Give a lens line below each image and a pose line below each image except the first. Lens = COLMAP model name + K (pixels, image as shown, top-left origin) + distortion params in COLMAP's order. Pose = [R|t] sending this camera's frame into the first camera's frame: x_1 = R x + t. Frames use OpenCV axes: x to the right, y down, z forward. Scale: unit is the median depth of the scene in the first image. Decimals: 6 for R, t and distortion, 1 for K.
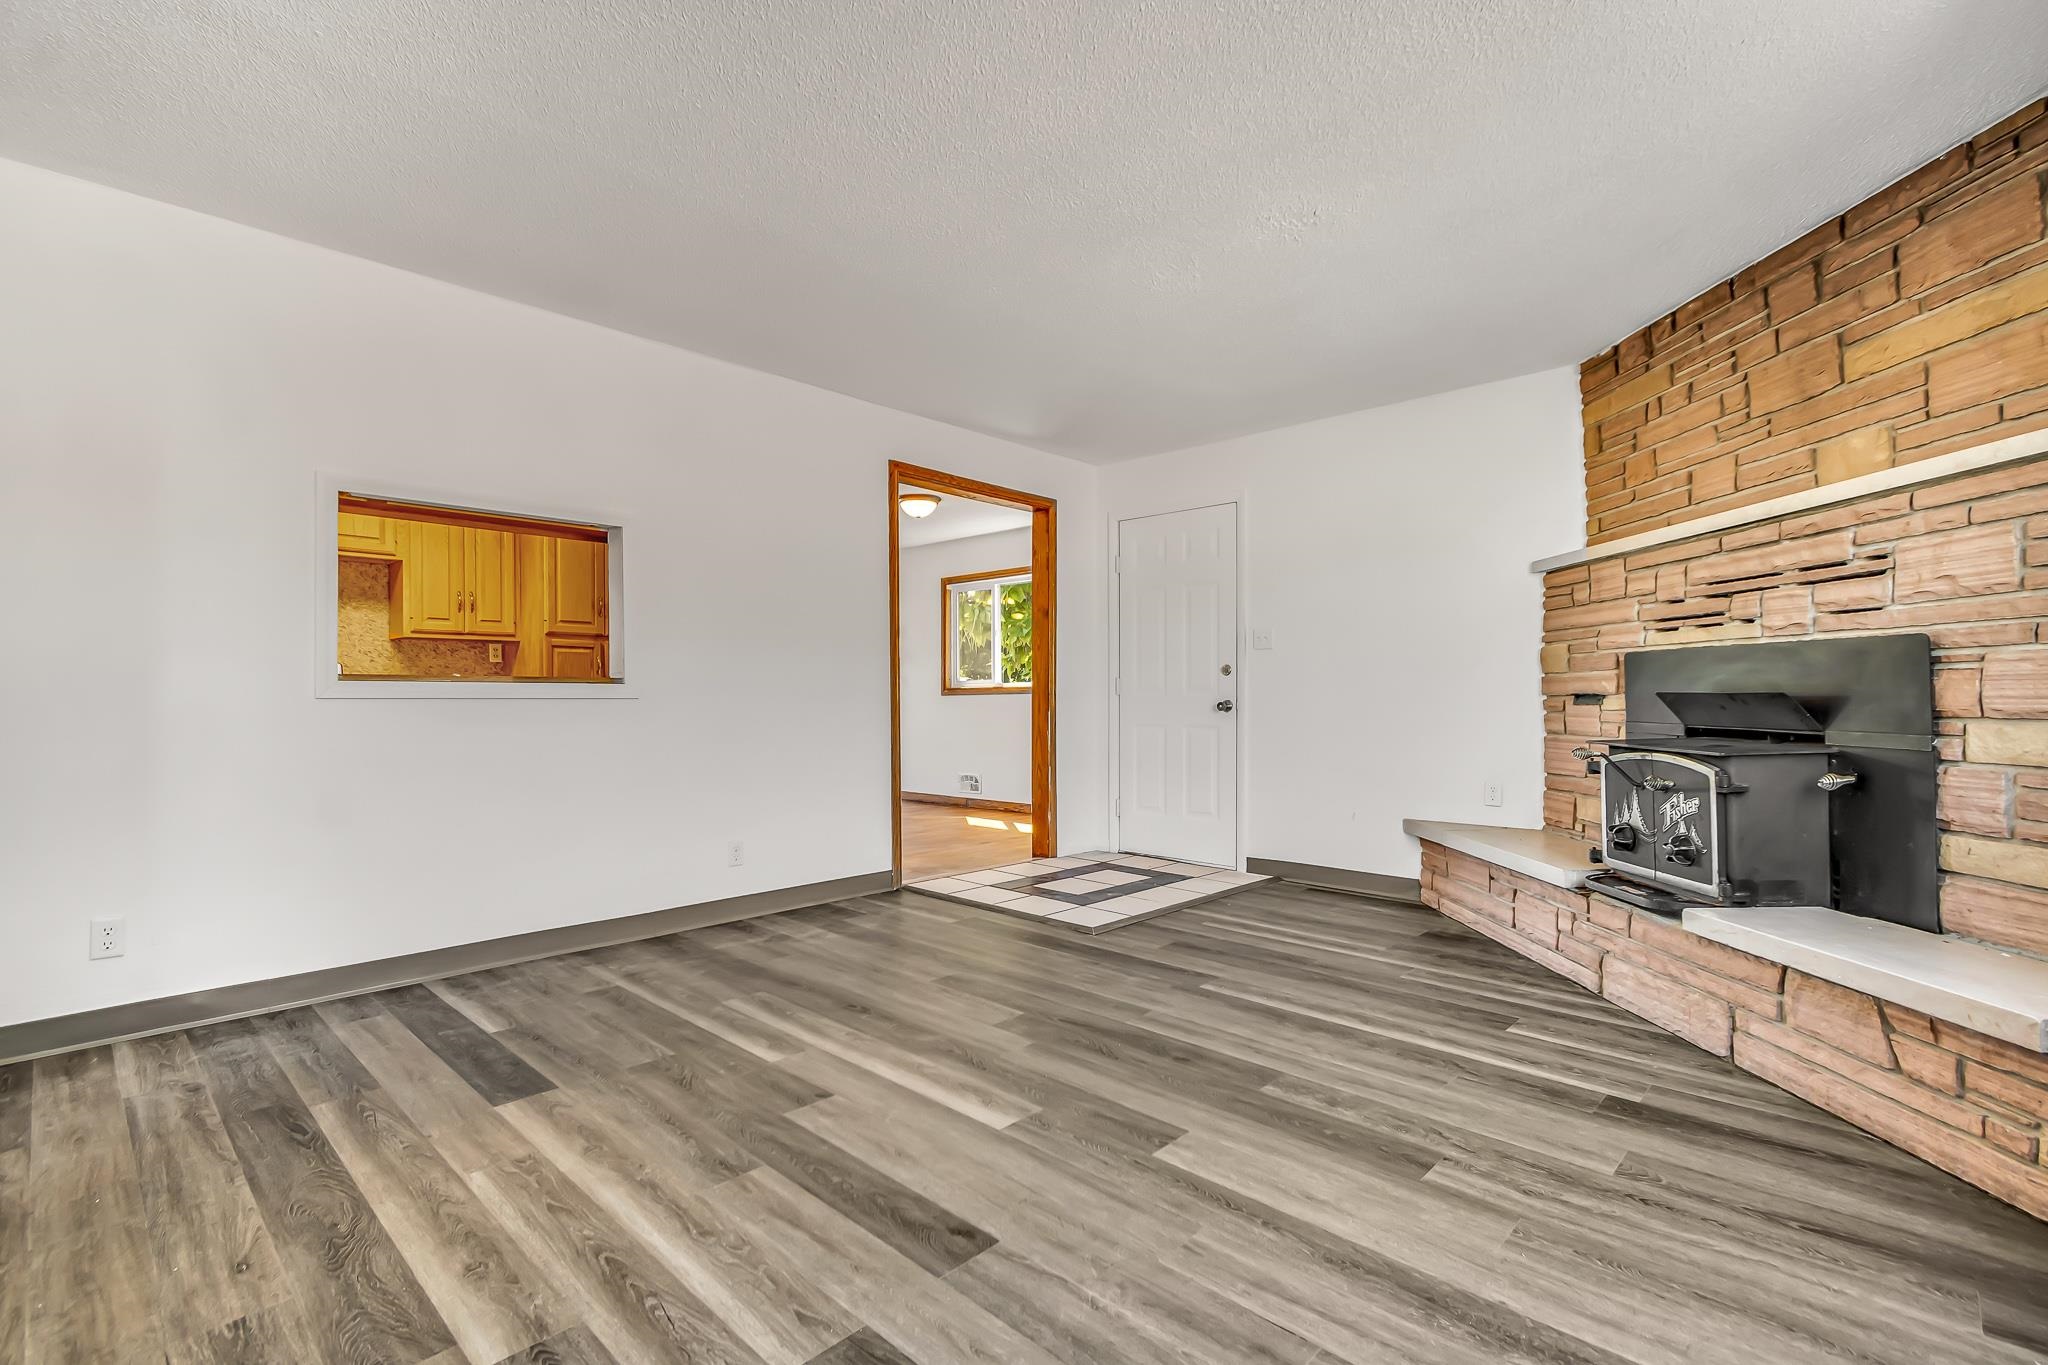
lens RADIAL K [[928.5, 0, 1008.0], [0, 928.5, 700.0], [0, 0, 1]] dist [0.003781, -0.003137]
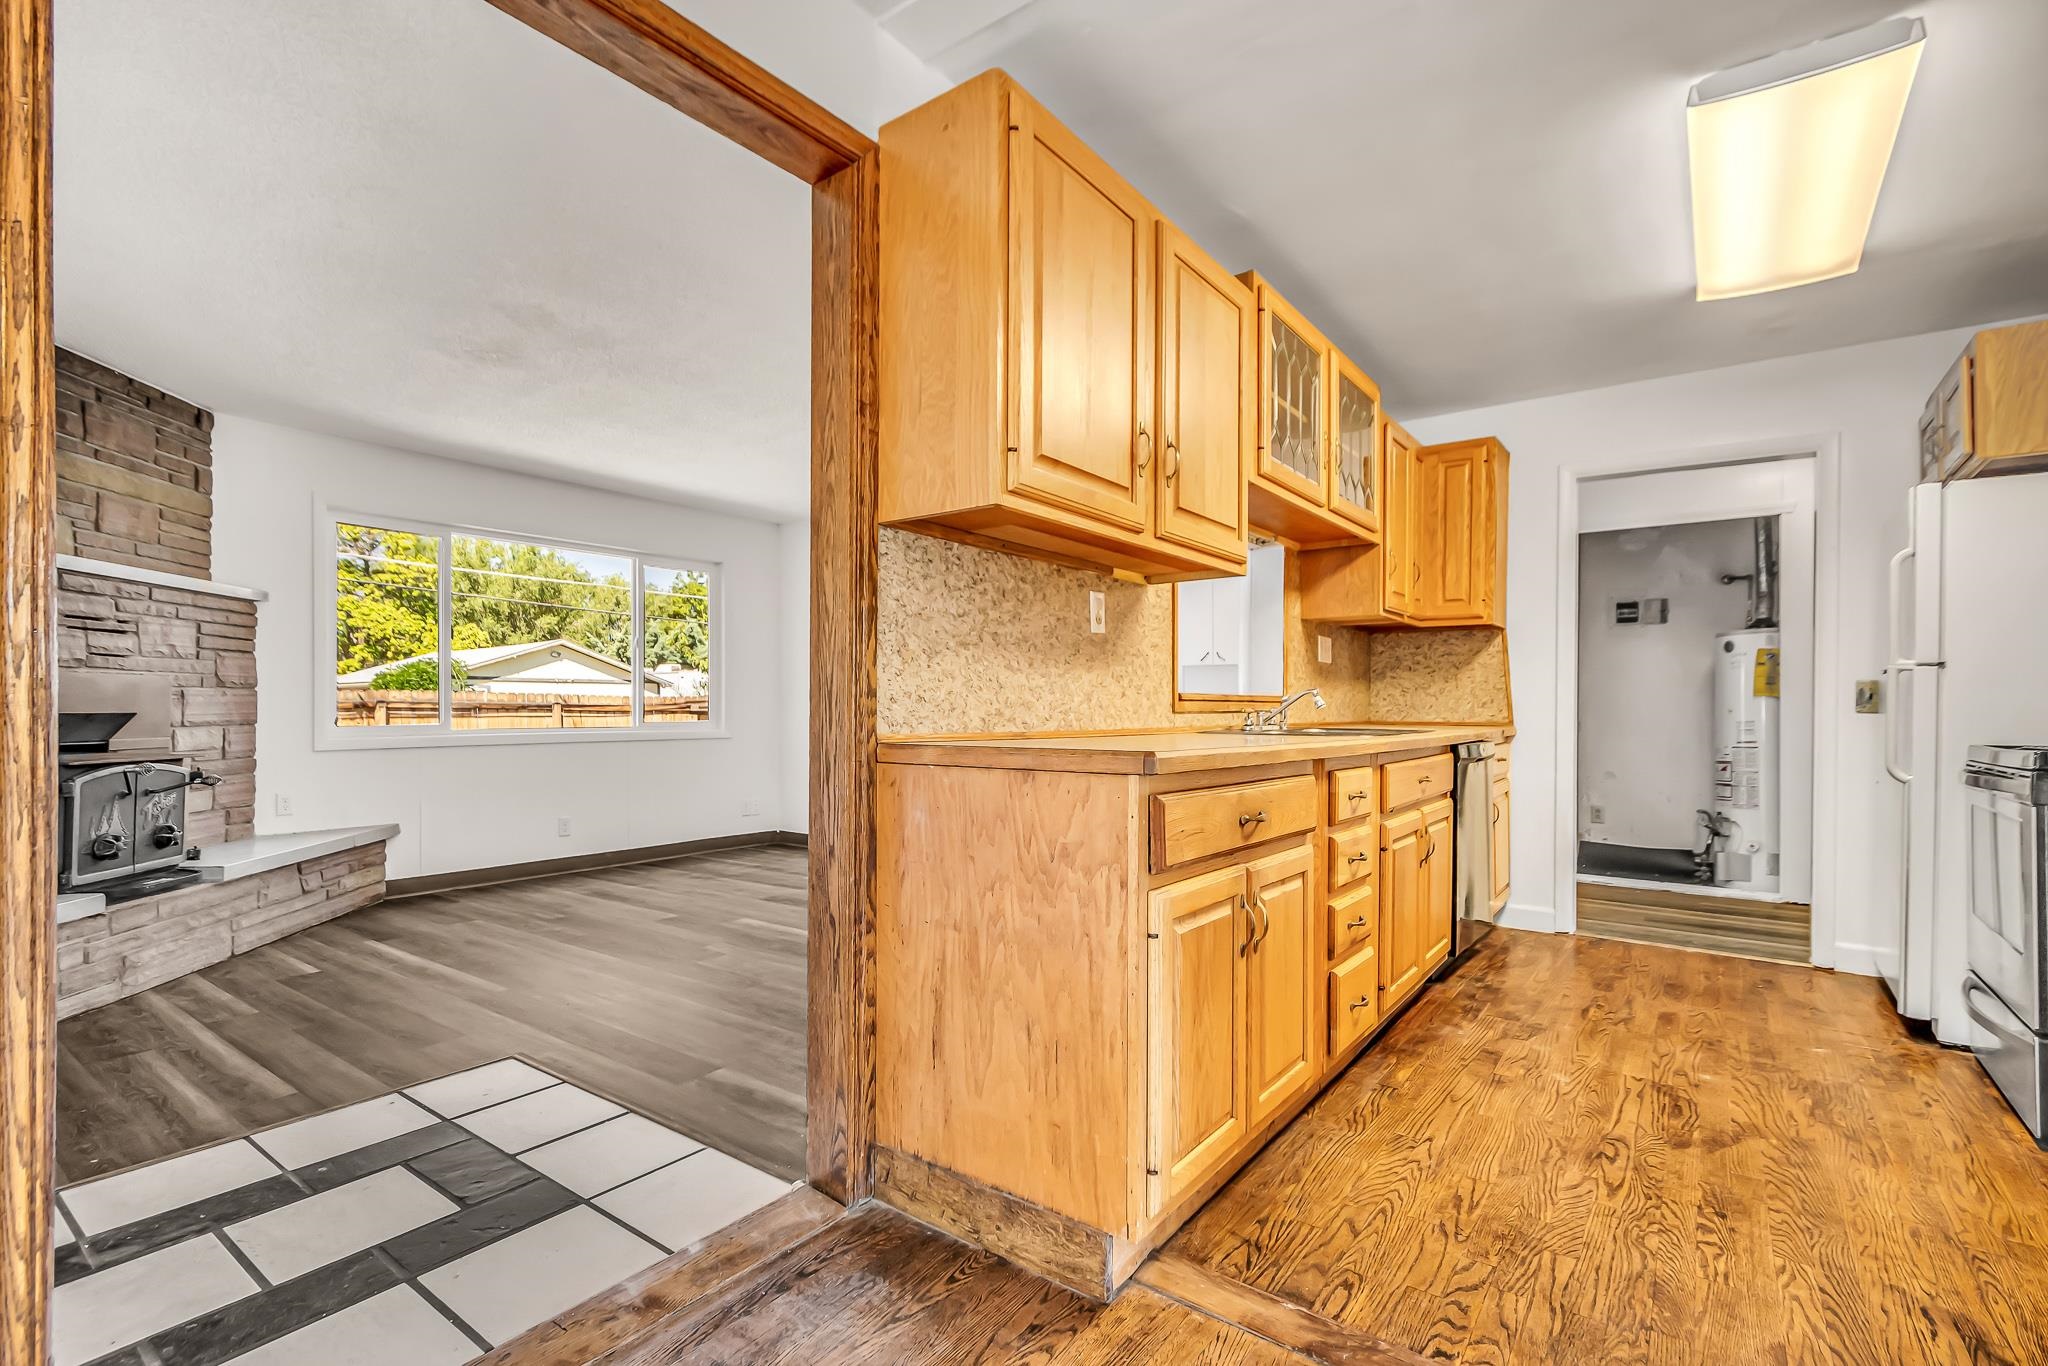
lens RADIAL K [[928.5, 0, 1022.8], [0, 928.5, 705.2], [0, 0, 1]] dist [0.003781, -0.003137]
pose [[-0.990238, 0.001826, -0.139377, -0.254469], [0.001410, 0.999994, 0.003082, -0.019590], [0.139382, 0.002856, -0.990235, 2.388868]]
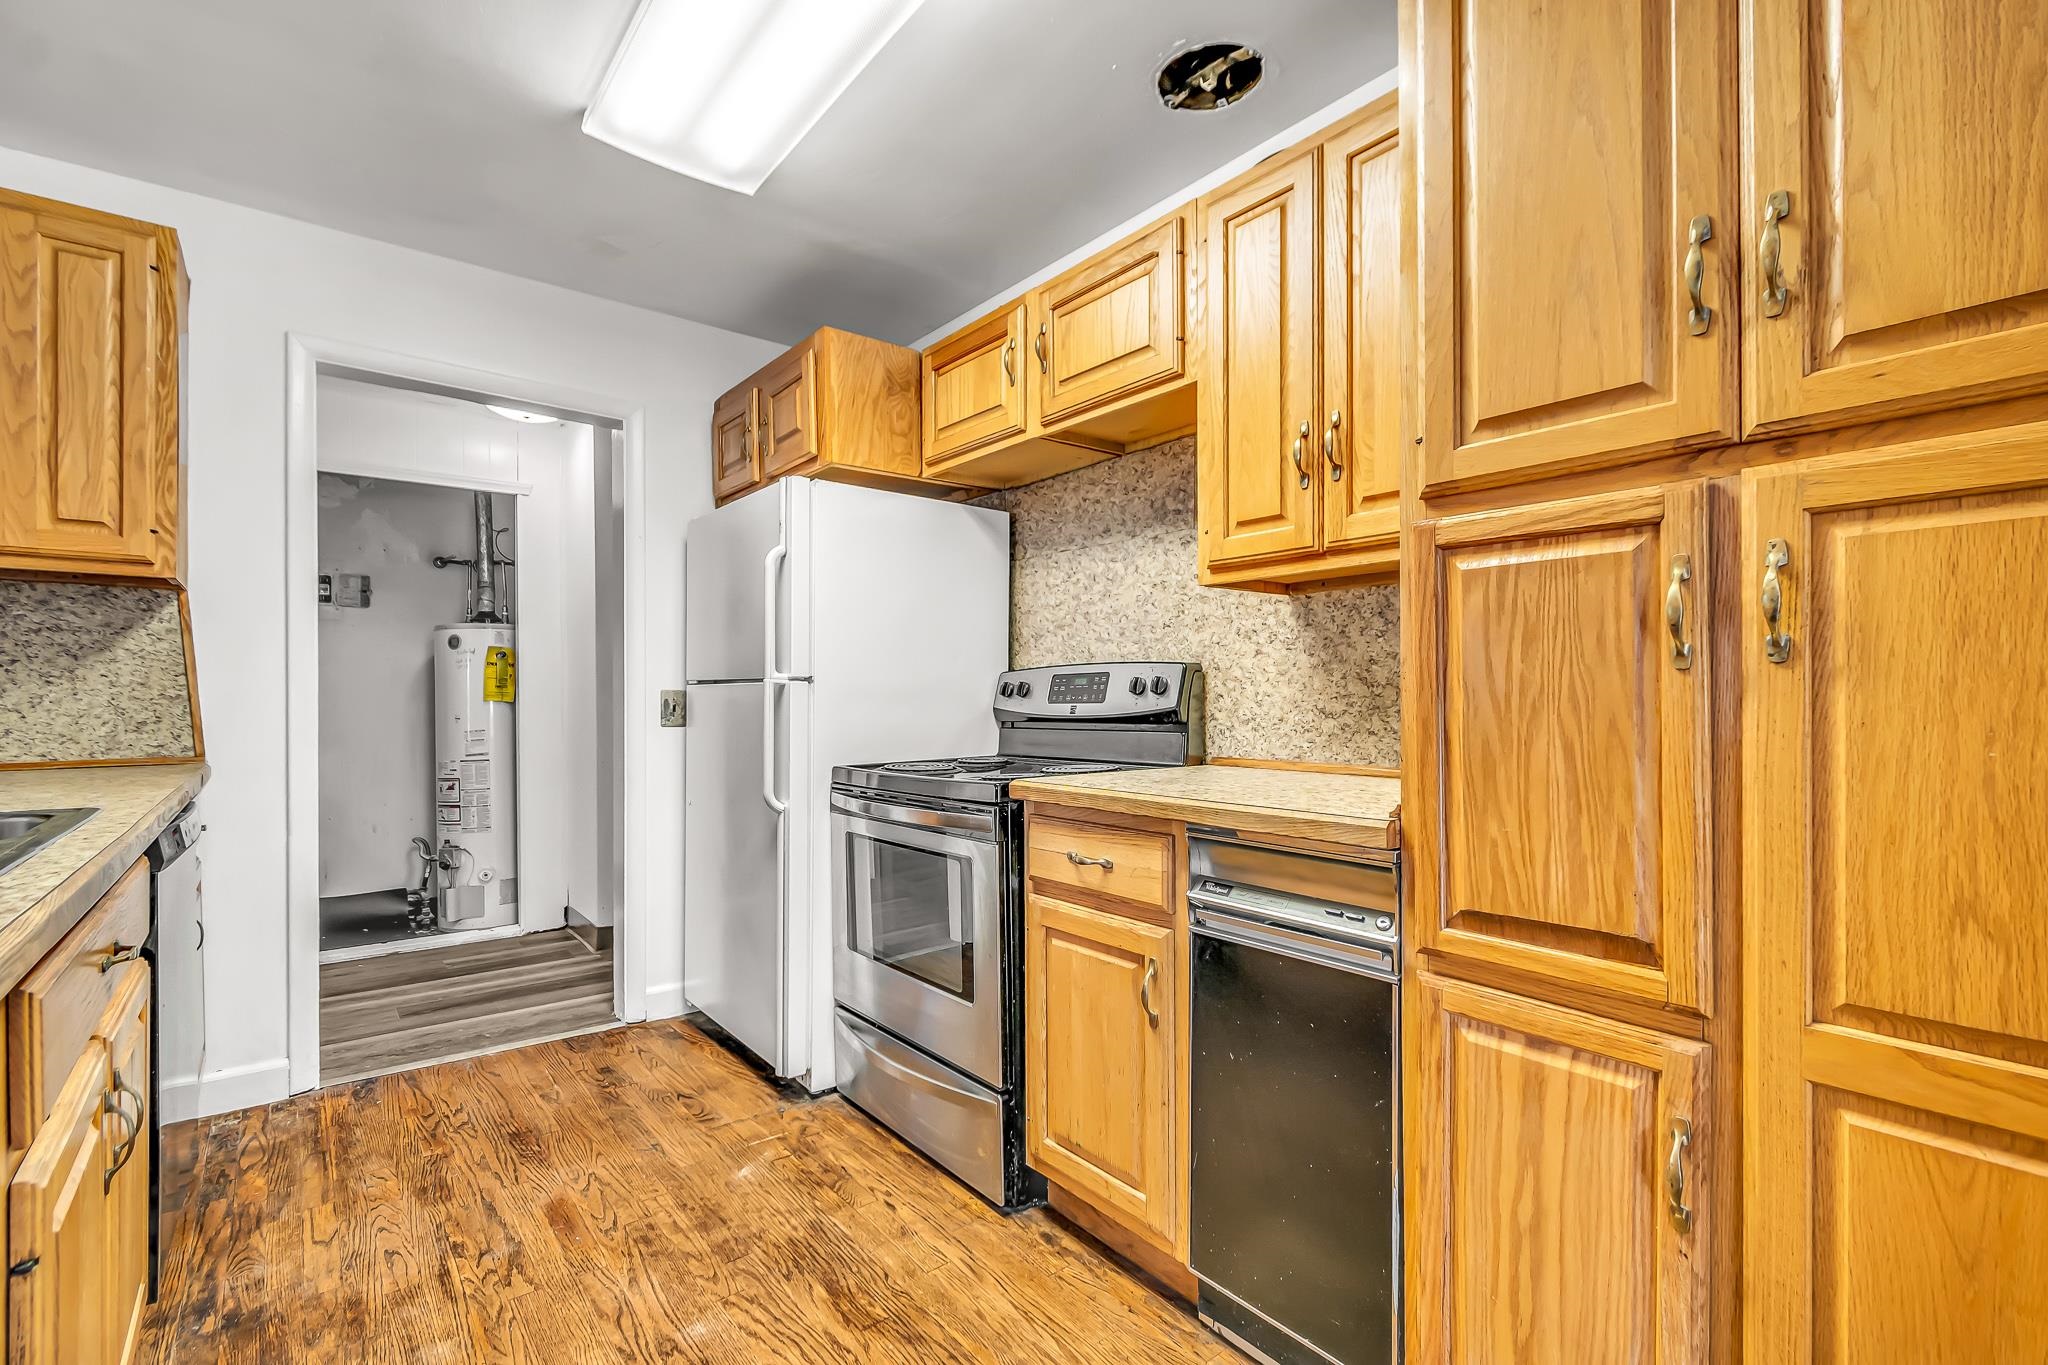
lens RADIAL K [[921.1, 0, 1026.3], [0, 921.1, 701.0], [0, 0, 1]] dist [0.000098, -0.001309]
pose [[-0.120763, 0.009445, -0.992636, -0.520376], [-0.000739, 0.999954, 0.009604, -0.047861], [0.992681, 0.001894, -0.120750, 1.819750]]
